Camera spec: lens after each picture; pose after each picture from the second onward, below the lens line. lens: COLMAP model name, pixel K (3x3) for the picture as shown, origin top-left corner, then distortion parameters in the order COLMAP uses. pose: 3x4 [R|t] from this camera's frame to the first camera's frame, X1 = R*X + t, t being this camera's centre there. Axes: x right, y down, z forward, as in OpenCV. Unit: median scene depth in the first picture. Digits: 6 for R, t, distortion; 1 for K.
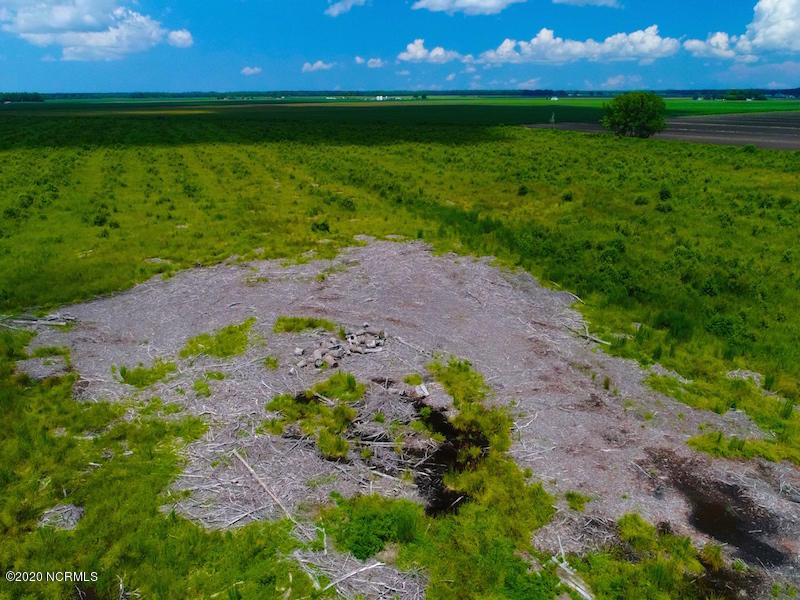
lens RADIAL K [[622.5, 0, 401.0], [0, 622.5, 297.1], [0, 0, 1]] dist [0.001829, -0.009140]
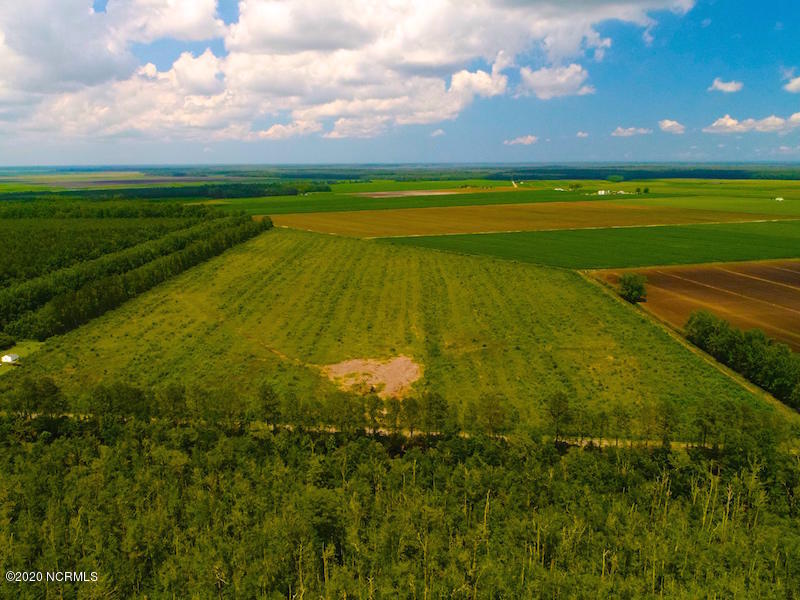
lens RADIAL K [[622.5, 0, 392.7], [0, 622.5, 294.4], [0, 0, 1]] dist [0.001829, -0.009140]
pose [[0.919992, 0.081072, -0.383460, 2.229574], [-0.121219, 0.989260, -0.081678, -0.244709], [0.372720, 0.121626, 0.919939, -4.273004]]
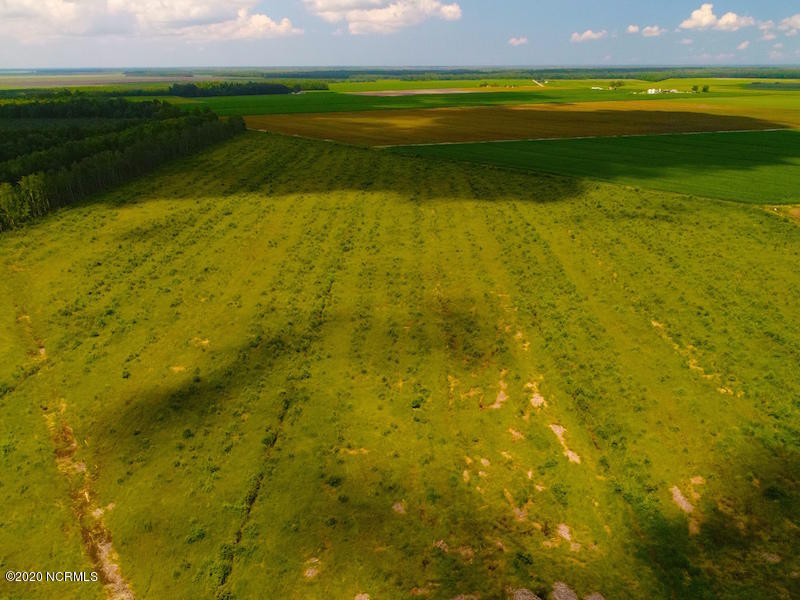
lens RADIAL K [[622.5, 0, 392.7], [0, 622.5, 294.4], [0, 0, 1]] dist [0.001829, -0.009140]
pose [[0.919119, 0.136504, -0.369577, -0.009363], [-0.122716, 0.990585, 0.060687, -1.037701], [0.374381, -0.010426, 0.927216, -0.029653]]
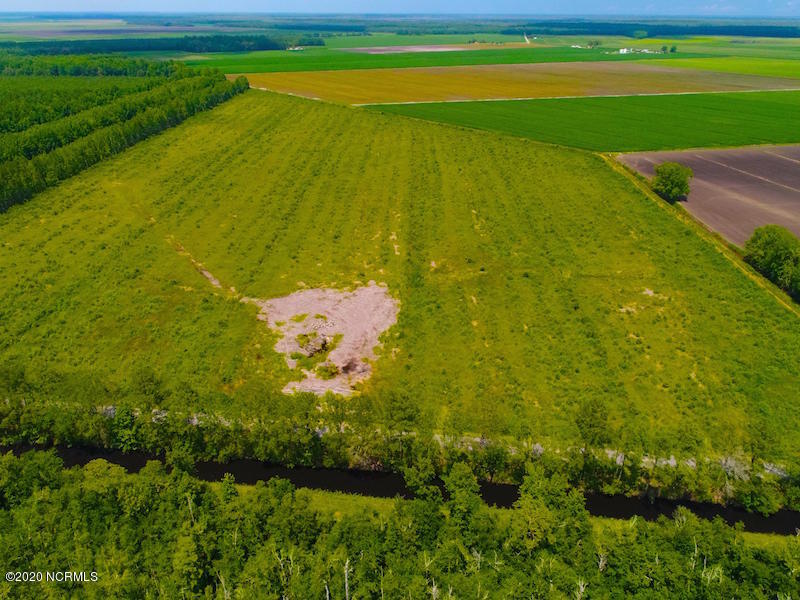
lens RADIAL K [[622.5, 0, 392.1], [0, 622.5, 287.9], [0, 0, 1]] dist [0.001829, -0.009140]
pose [[0.916893, 0.171187, -0.360557, 1.801552], [-0.134658, 0.983064, 0.124310, -0.750001], [0.375731, -0.065427, 0.924416, -2.692300]]
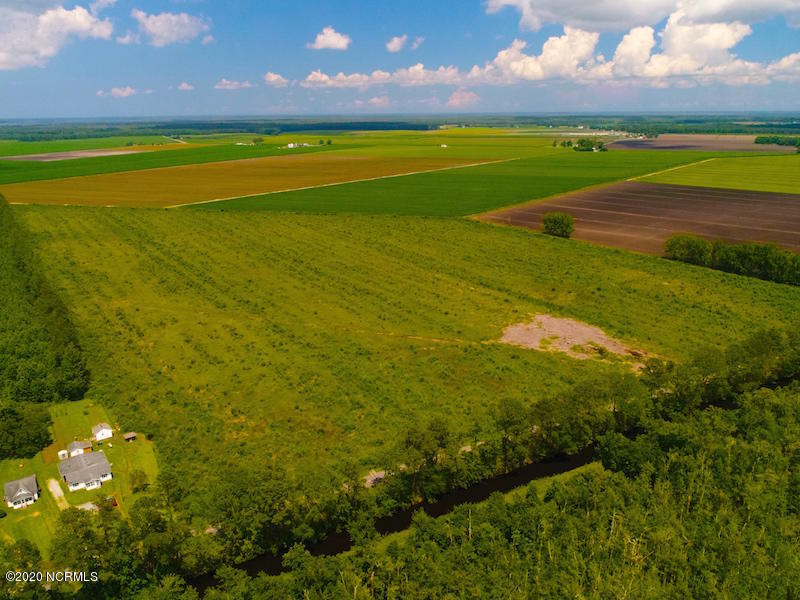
lens RADIAL K [[622.5, 0, 397.9], [0, 622.5, 306.8], [0, 0, 1]] dist [0.001829, -0.009140]
pose [[0.978323, -0.068616, 0.195386, -2.608688], [0.071833, 0.997372, -0.009417, -0.274926], [-0.194227, 0.023248, 0.980681, -4.107822]]
